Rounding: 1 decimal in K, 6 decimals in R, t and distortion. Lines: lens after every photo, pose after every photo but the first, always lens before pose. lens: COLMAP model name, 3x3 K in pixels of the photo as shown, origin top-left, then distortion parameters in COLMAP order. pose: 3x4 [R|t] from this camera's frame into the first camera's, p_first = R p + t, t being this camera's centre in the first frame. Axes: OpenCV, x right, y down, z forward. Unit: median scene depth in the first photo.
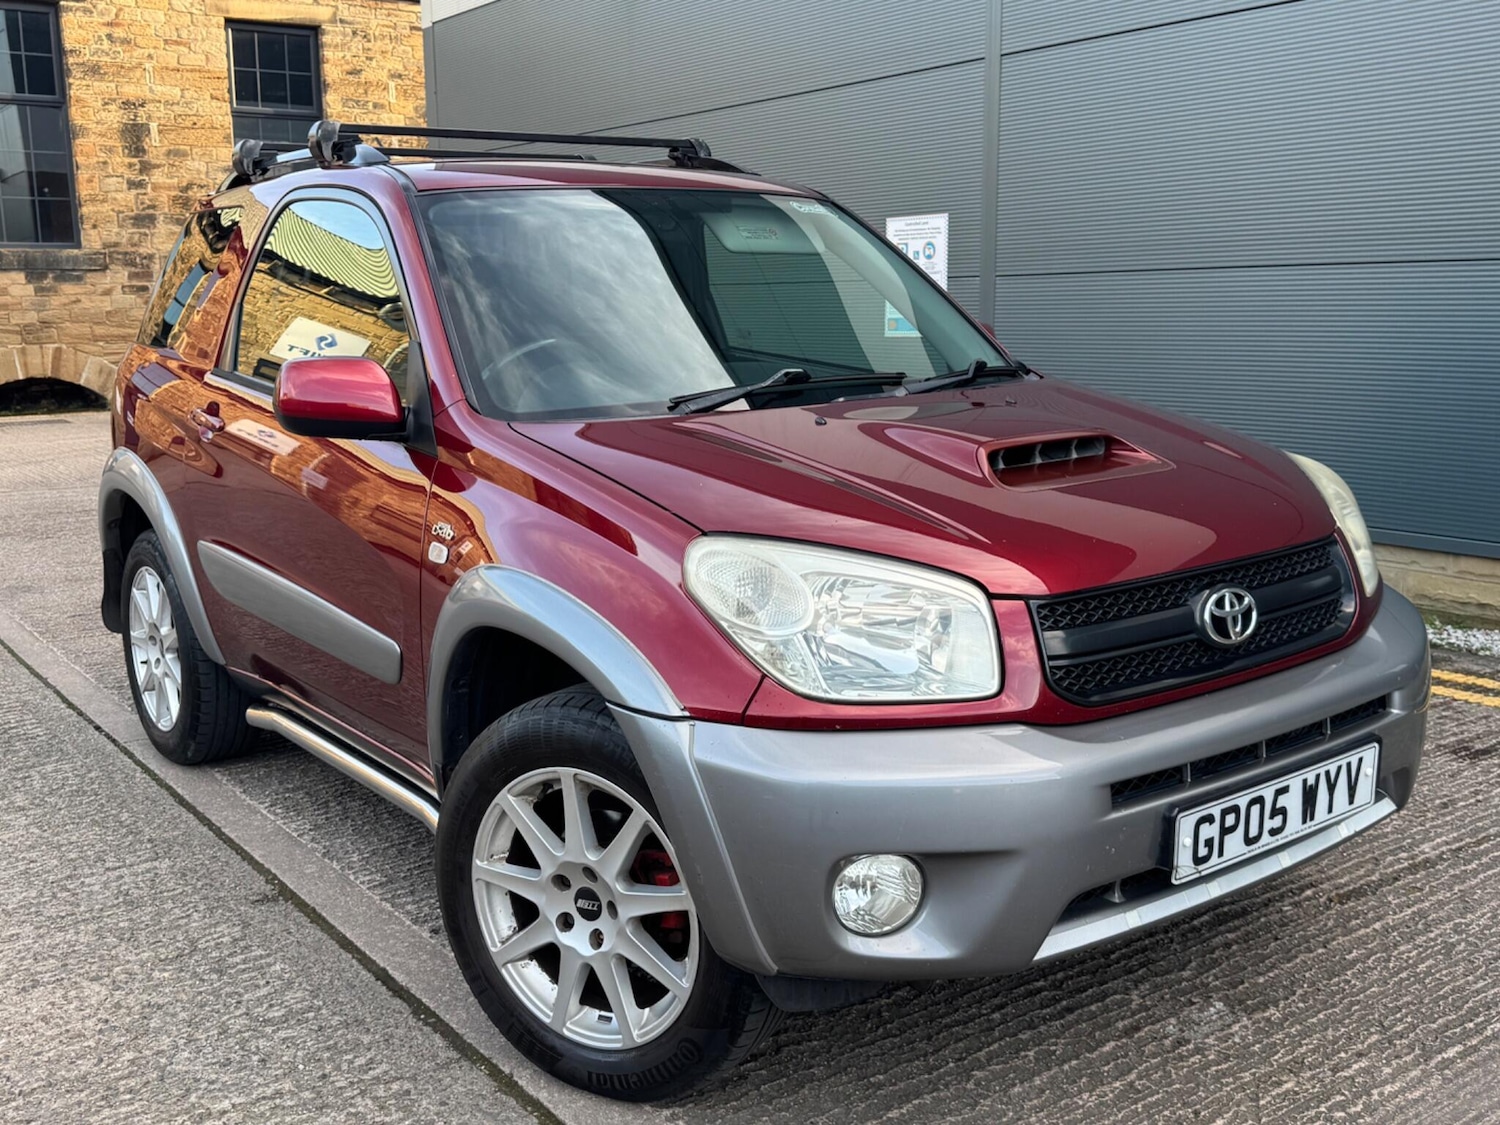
lens RADIAL K [[1499.1, 0, 751.5], [0, 1499.1, 554.6], [0, 0, 1]] dist [0.080605, -0.150809]
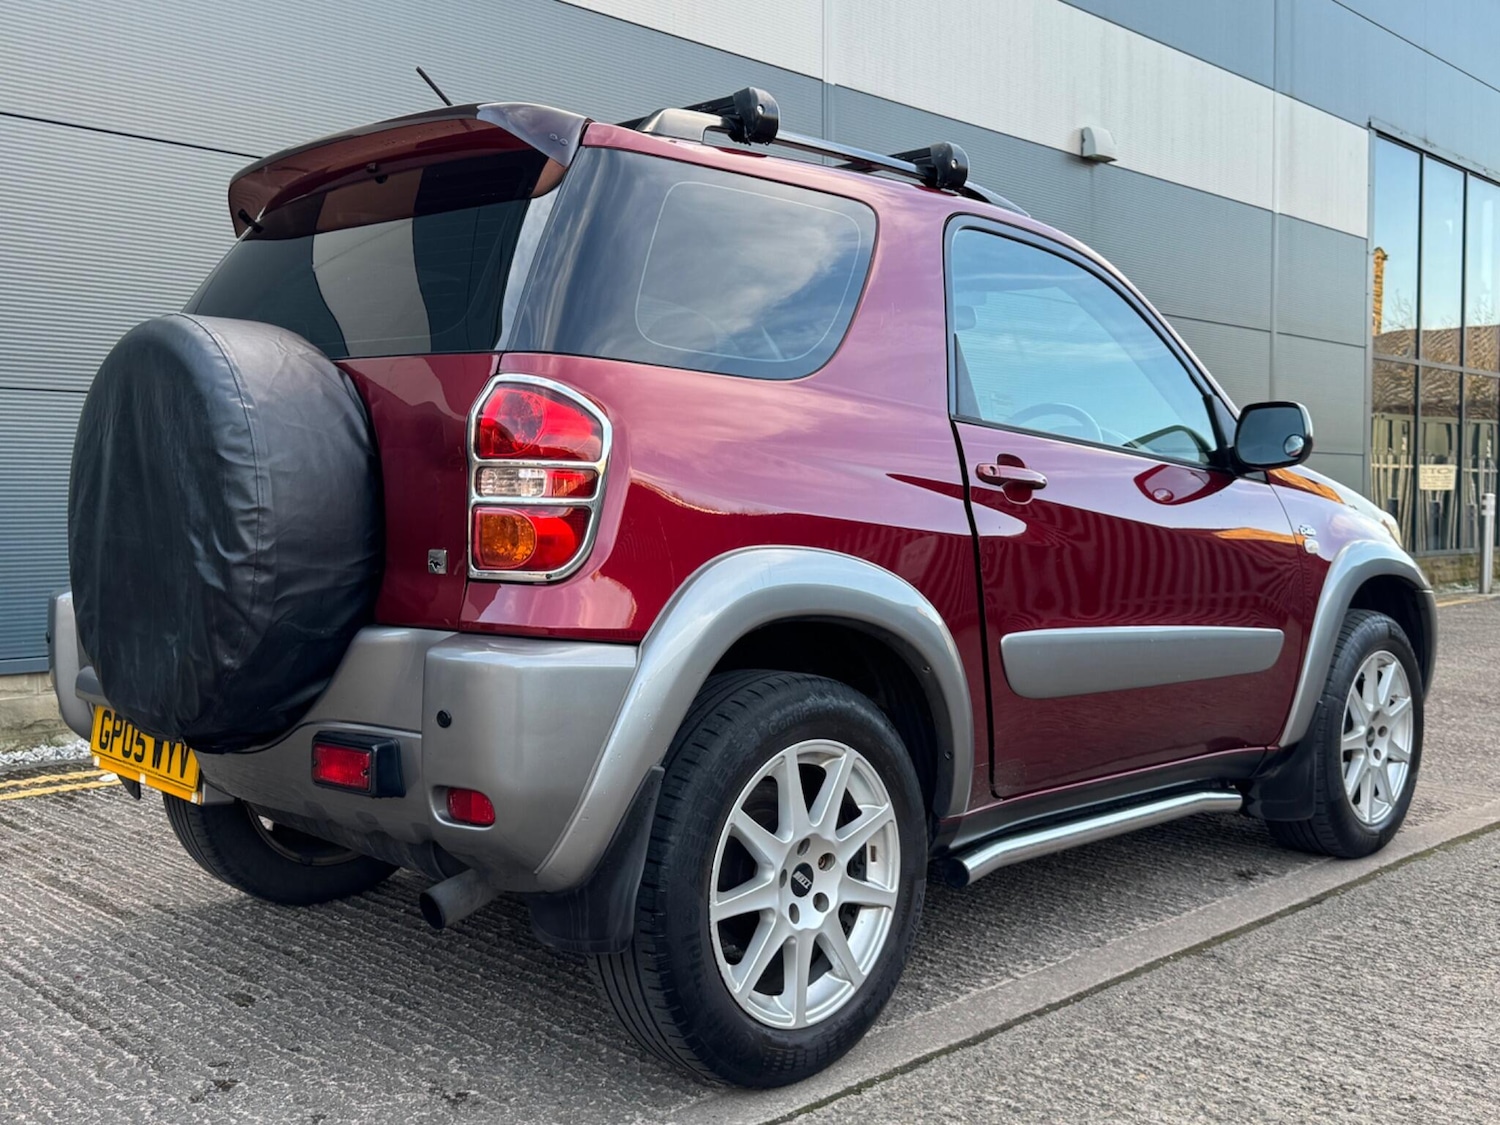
lens RADIAL K [[1490.0, 0, 749.4], [0, 1490.0, 566.9], [0, 0, 1]] dist [0.088196, -0.169169]
pose [[-0.142304, -0.026276, 0.989474, -1.471214], [0.176956, 0.982868, 0.051550, -0.141547], [-0.973877, 0.182429, -0.135216, 1.652138]]
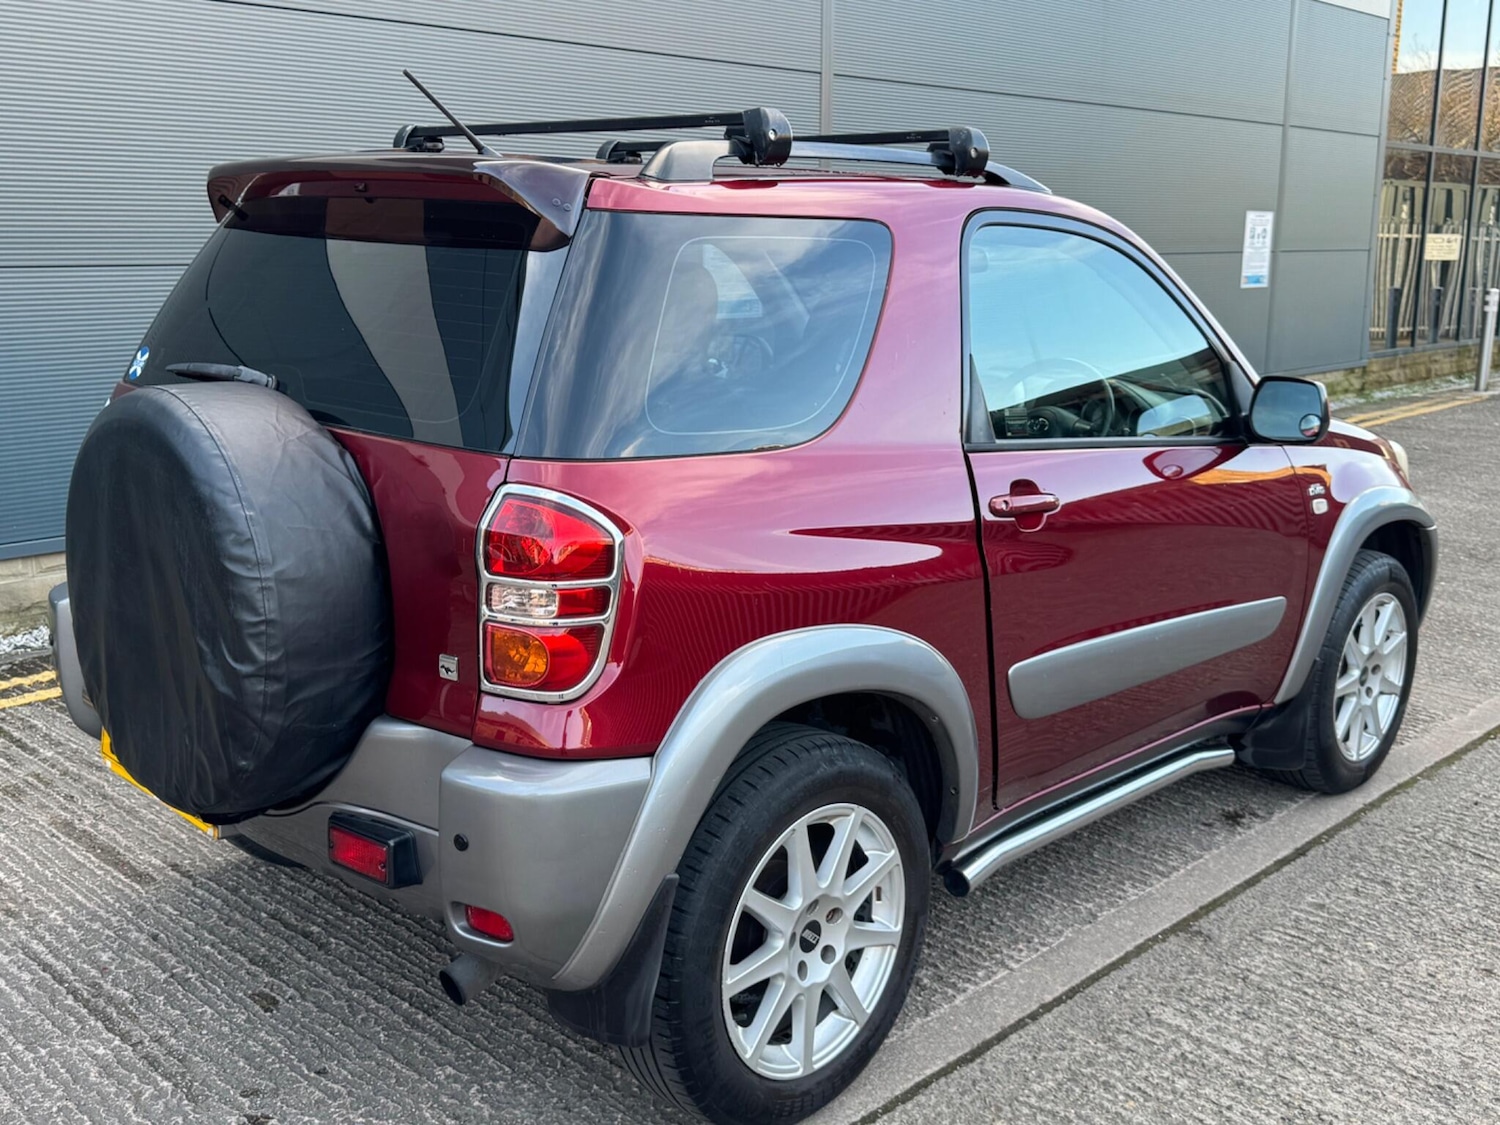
lens RADIAL K [[1493.7, 0, 746.7], [0, 1493.7, 559.5], [0, 0, 1]] dist [0.086293, -0.168686]
pose [[-0.149670, -0.191659, 0.969982, -1.439818], [0.173231, 0.960775, 0.216570, -0.334243], [-0.973442, 0.200445, -0.110598, 1.628340]]
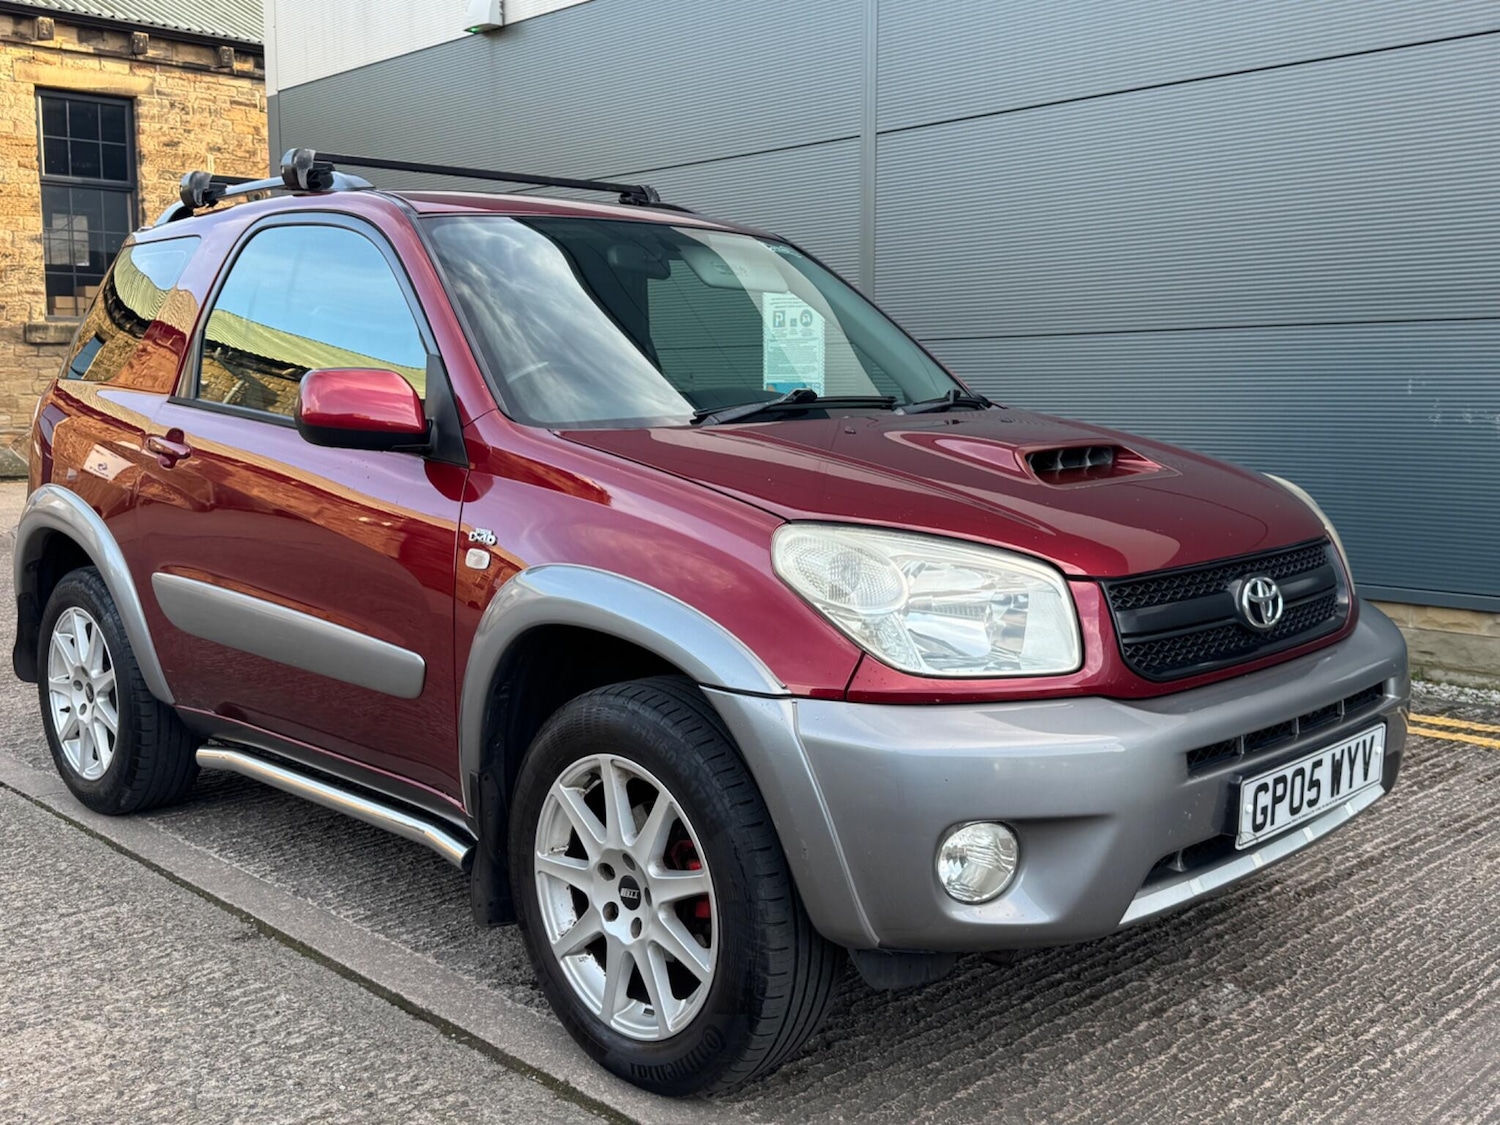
lens RADIAL K [[1493.7, 0, 746.7], [0, 1493.7, 559.5], [0, 0, 1]] dist [0.086293, -0.168686]
pose [[0.991052, -0.005571, 0.133363, -0.159338], [0.013153, 0.998342, -0.056036, 0.055799], [-0.132830, 0.057289, 0.989482, -0.007363]]
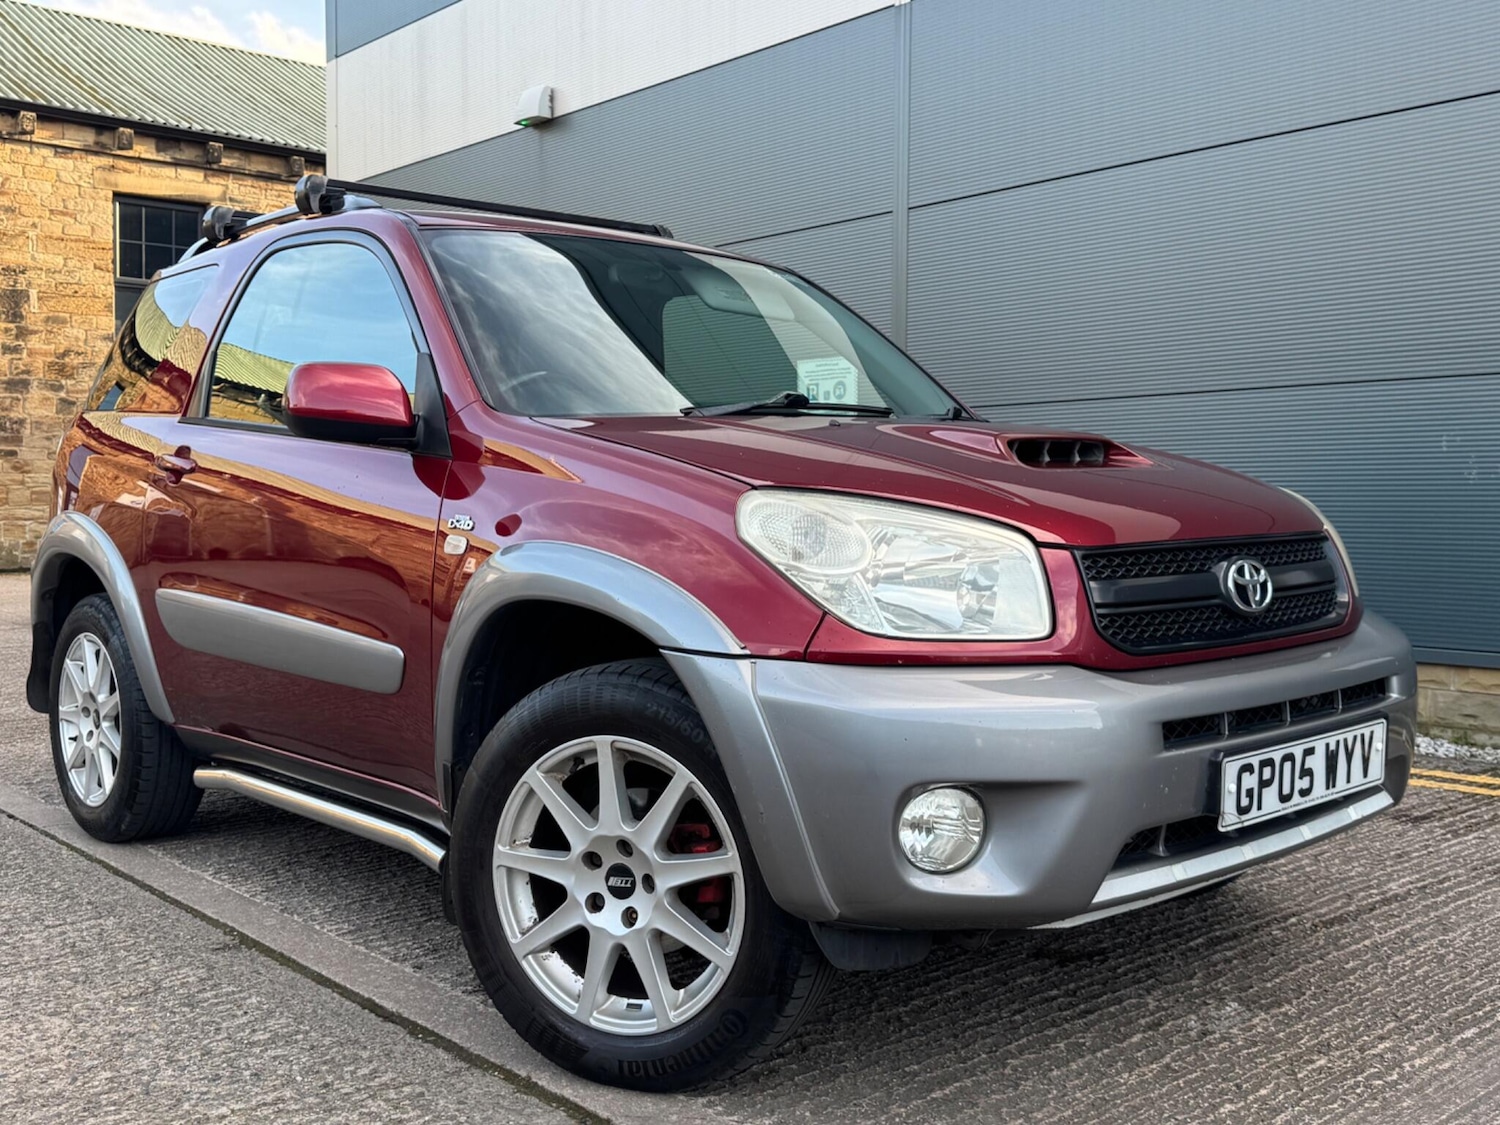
lens RADIAL K [[1499.4, 0, 750.0], [0, 1499.4, 550.4], [0, 0, 1]] dist [0.067379, -0.122113]
pose [[0.995652, 0.011229, 0.092466, -0.103666], [0.001604, 0.990493, -0.137551, 0.135791], [-0.093132, 0.137102, 0.986169, 0.004352]]
